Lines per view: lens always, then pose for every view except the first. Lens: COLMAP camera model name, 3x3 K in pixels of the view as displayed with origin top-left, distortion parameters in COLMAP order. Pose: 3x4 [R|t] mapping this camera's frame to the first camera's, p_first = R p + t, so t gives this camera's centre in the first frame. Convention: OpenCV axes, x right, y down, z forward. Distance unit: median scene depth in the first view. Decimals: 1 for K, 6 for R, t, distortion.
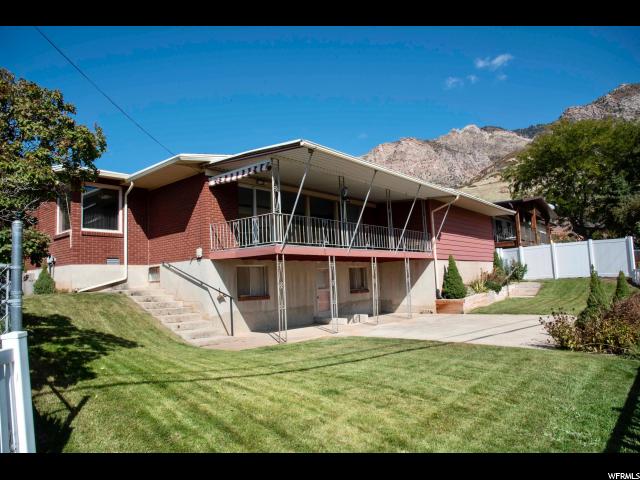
lens RADIAL K [[475.4, 0, 320.0], [0, 475.4, 240.0], [0, 0, 1]] dist [-0.010883, -0.000442]
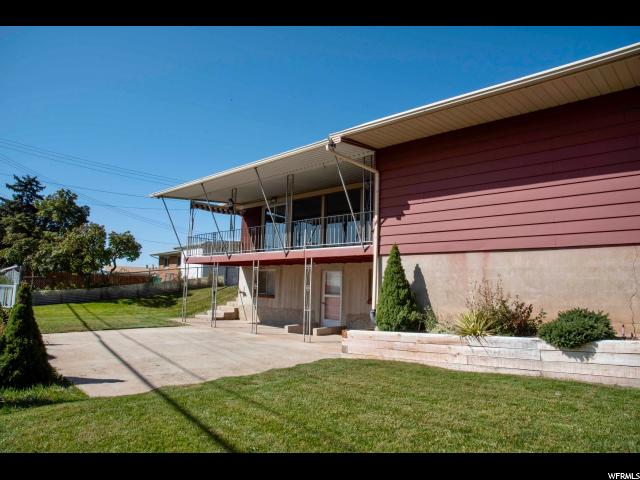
lens RADIAL K [[475.4, 0, 320.0], [0, 475.4, 240.0], [0, 0, 1]] dist [-0.010883, -0.000442]
pose [[-0.160632, -0.061129, -0.985120, 0.957010], [0.073334, 0.994582, -0.073674, 0.069513], [0.984286, -0.084077, -0.155279, 1.191671]]
